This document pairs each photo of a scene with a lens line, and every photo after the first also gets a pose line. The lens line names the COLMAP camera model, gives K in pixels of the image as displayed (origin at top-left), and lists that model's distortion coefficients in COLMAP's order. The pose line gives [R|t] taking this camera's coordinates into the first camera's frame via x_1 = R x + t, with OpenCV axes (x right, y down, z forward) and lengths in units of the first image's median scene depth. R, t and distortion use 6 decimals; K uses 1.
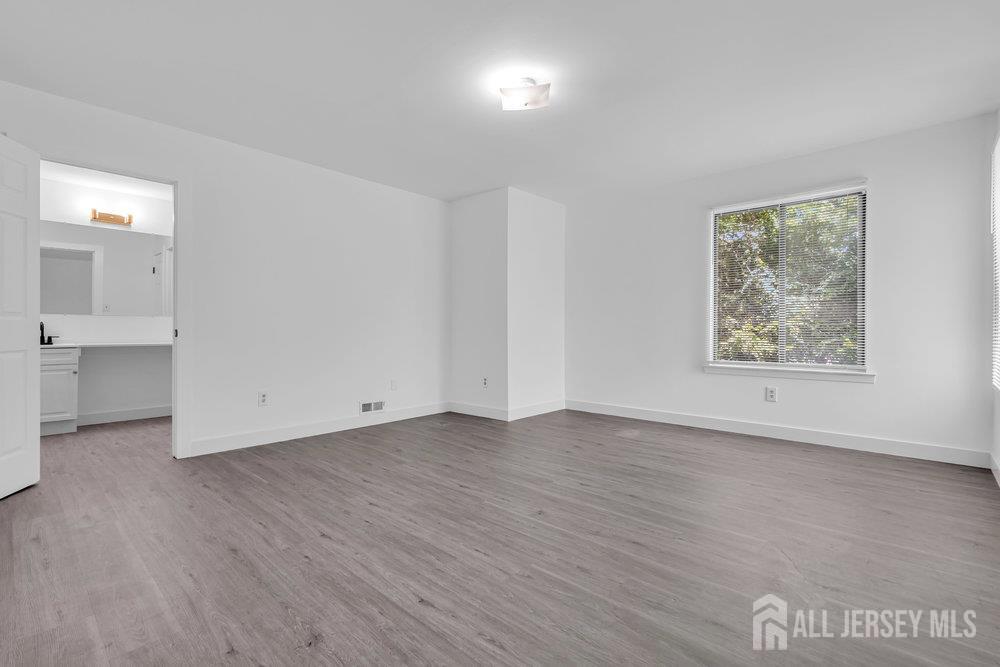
lens RADIAL K [[460.4, 0, 499.7], [0, 460.4, 331.6], [0, 0, 1]] dist [-0.002157, -0.000905]
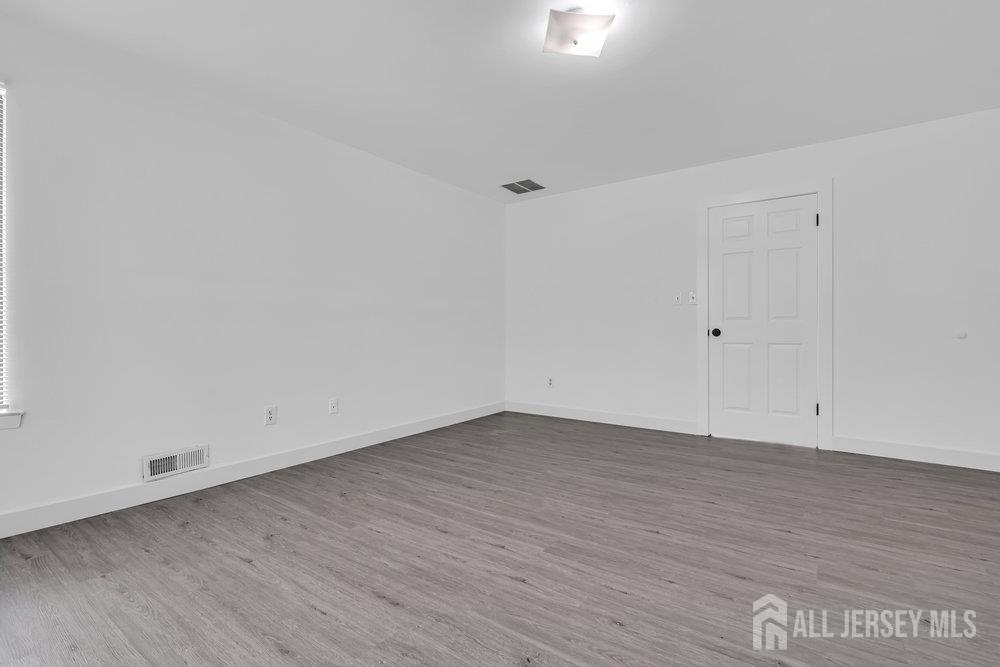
lens RADIAL K [[460.4, 0, 500.4], [0, 460.4, 331.8], [0, 0, 1]] dist [-0.002157, -0.000905]
pose [[-0.992612, -0.002018, -0.121311, 0.306995], [-0.003214, 0.999948, 0.009669, -0.009461], [0.121285, 0.009987, -0.992567, 1.944603]]
